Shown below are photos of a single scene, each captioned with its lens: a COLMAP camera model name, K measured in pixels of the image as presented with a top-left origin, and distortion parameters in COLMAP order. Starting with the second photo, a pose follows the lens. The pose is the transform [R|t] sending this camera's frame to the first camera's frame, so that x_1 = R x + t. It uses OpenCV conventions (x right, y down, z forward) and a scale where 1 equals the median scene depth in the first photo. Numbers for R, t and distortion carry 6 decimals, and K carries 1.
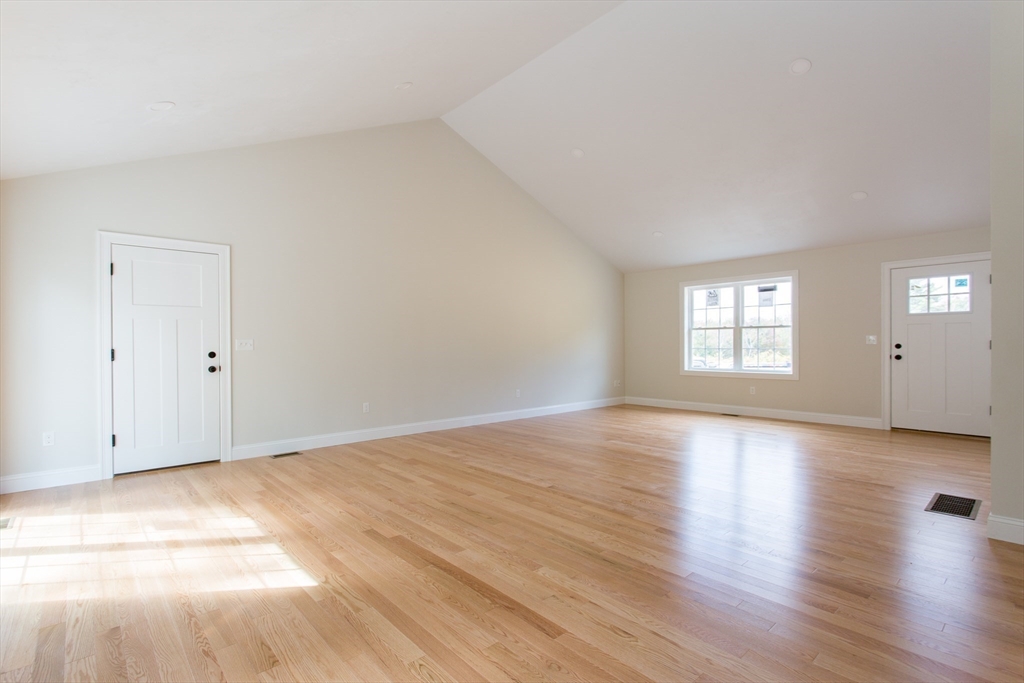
lens RADIAL K [[490.3, 0, 515.2], [0, 490.3, 348.4], [0, 0, 1]] dist [0.007174, -0.001093]
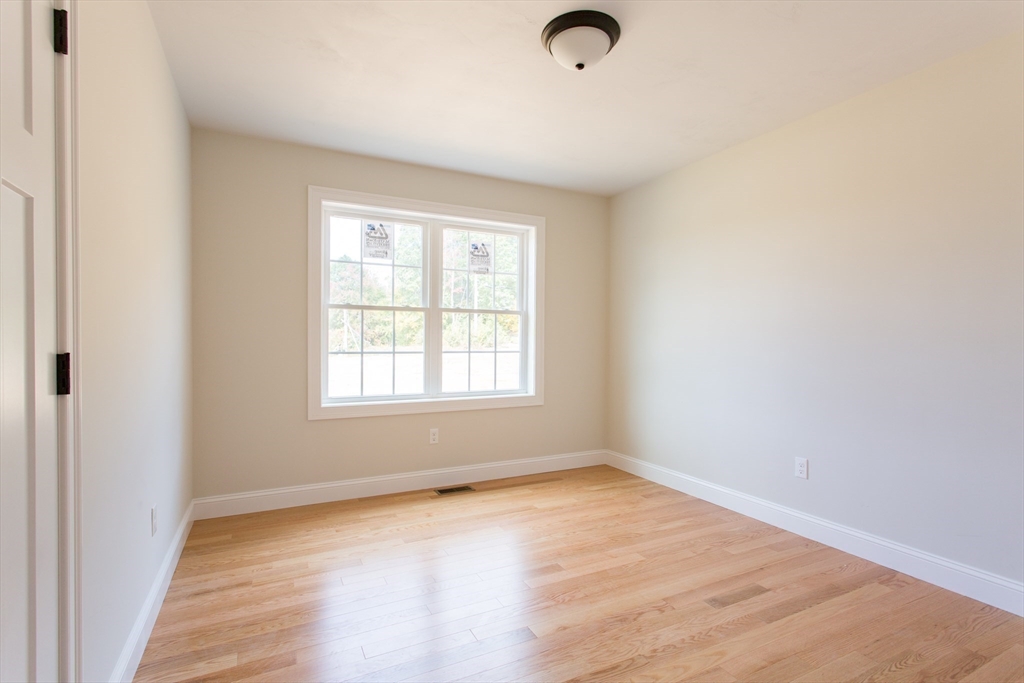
lens RADIAL K [[432.3, 0, 504.6], [0, 432.3, 351.6], [0, 0, 1]] dist [-0.021609, 0.000077]
pose [[0.339050, -0.009899, 0.940716, 0.068964], [0.002047, 0.999950, 0.009785, -0.004135], [-0.940766, -0.001392, 0.339053, 0.779121]]
